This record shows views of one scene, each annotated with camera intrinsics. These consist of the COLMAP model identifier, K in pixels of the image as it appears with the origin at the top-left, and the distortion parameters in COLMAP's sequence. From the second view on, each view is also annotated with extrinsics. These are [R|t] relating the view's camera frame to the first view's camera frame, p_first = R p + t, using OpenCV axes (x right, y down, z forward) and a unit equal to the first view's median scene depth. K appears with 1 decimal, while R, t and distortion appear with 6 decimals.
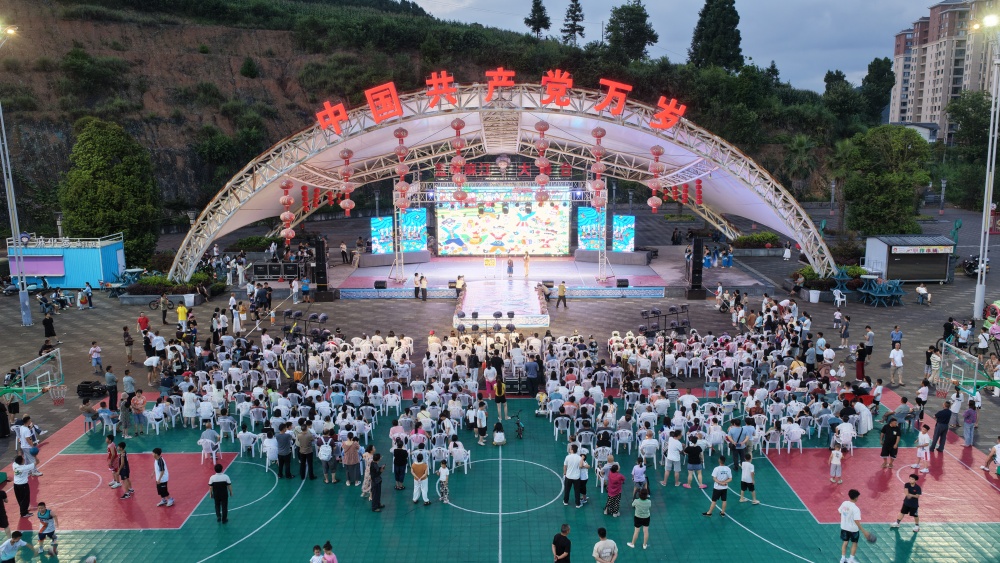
lens RADIAL K [[823.2, 0, 500.0], [0, 823.2, 281.5], [0, 0, 1]] dist [-0.015966, 0.003492]
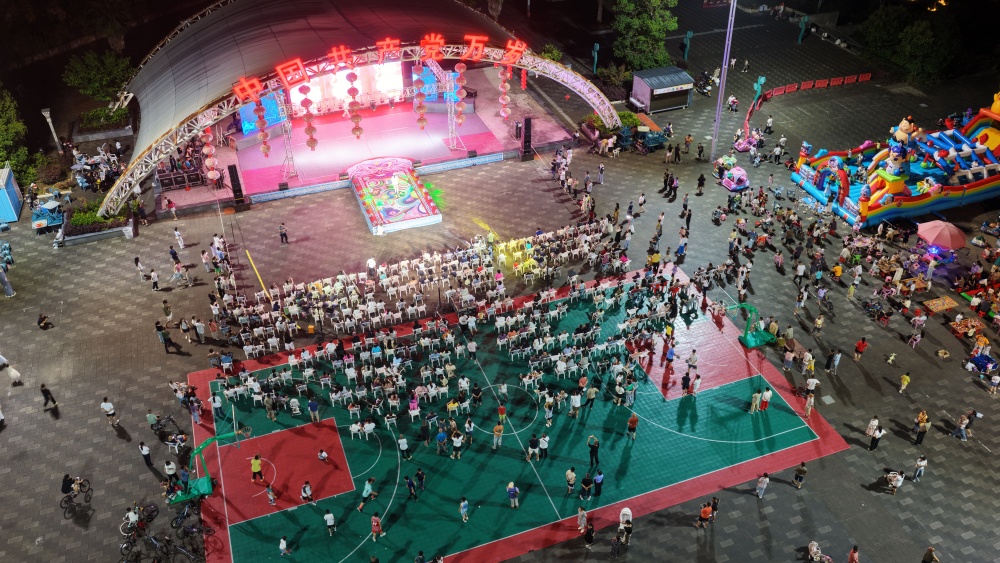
lens RADIAL K [[823.2, 0, 500.0], [0, 823.2, 281.5], [0, 0, 1]] dist [-0.015966, 0.003492]
pose [[0.935537, -0.206890, 0.286298, -0.265984], [0.066077, 0.898716, 0.433525, -0.448168], [-0.346992, -0.386661, 0.854453, -0.244992]]
